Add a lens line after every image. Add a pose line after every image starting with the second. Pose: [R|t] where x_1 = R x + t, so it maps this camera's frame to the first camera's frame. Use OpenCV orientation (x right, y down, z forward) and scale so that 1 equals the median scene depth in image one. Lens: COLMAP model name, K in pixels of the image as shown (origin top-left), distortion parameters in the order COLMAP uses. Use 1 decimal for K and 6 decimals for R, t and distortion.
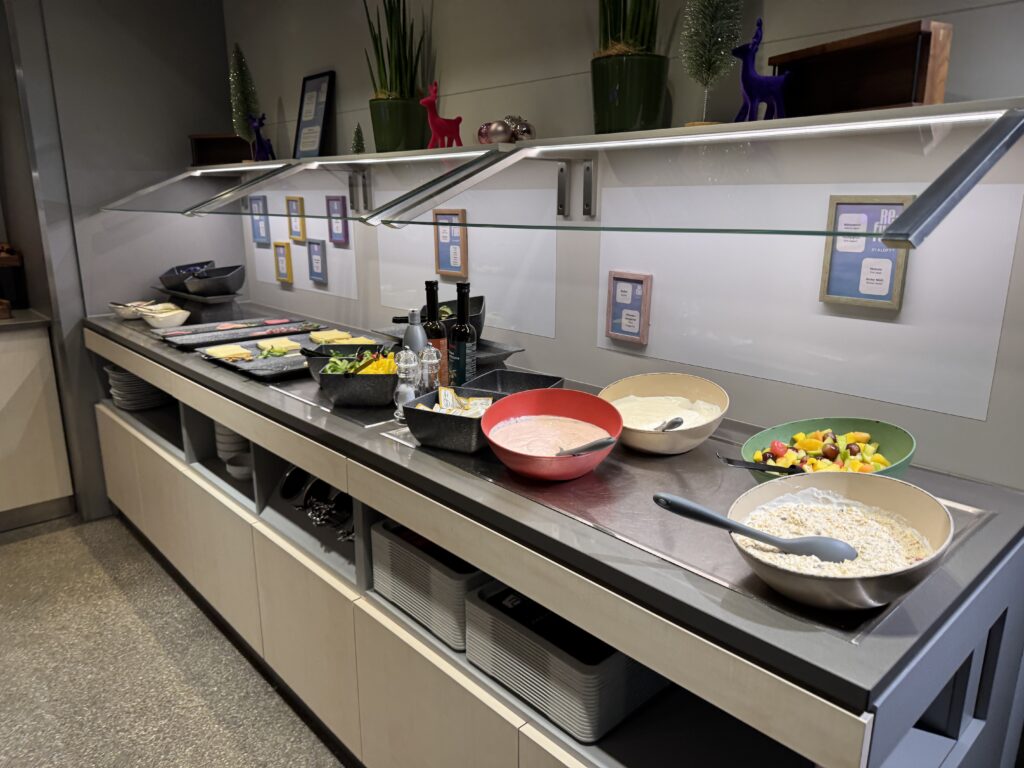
lens RADIAL K [[729.5, 0, 503.8], [0, 729.5, 383.4], [0, 0, 1]] dist [0.019003, -0.027282]
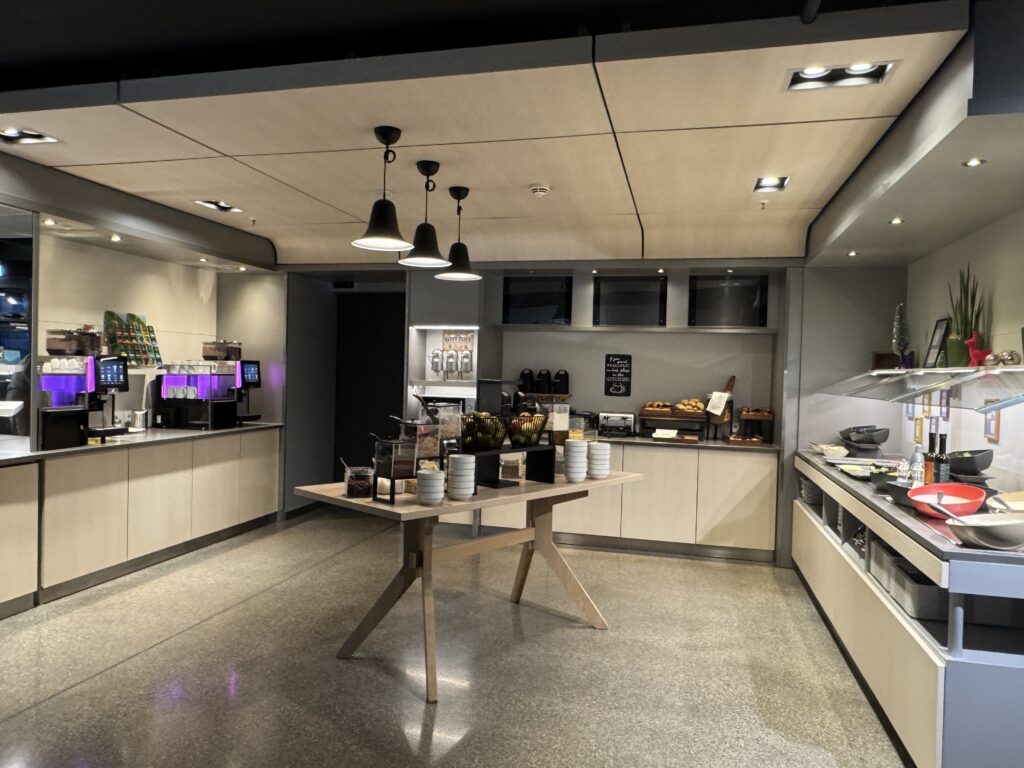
lens RADIAL K [[729.5, 0, 509.3], [0, 729.5, 382.9], [0, 0, 1]] dist [0.019003, -0.027282]
pose [[0.564792, 0.027382, -0.824779, 0.532020], [-0.228402, 0.965593, -0.124349, 0.142576], [0.792996, 0.258613, 0.551614, -0.624480]]
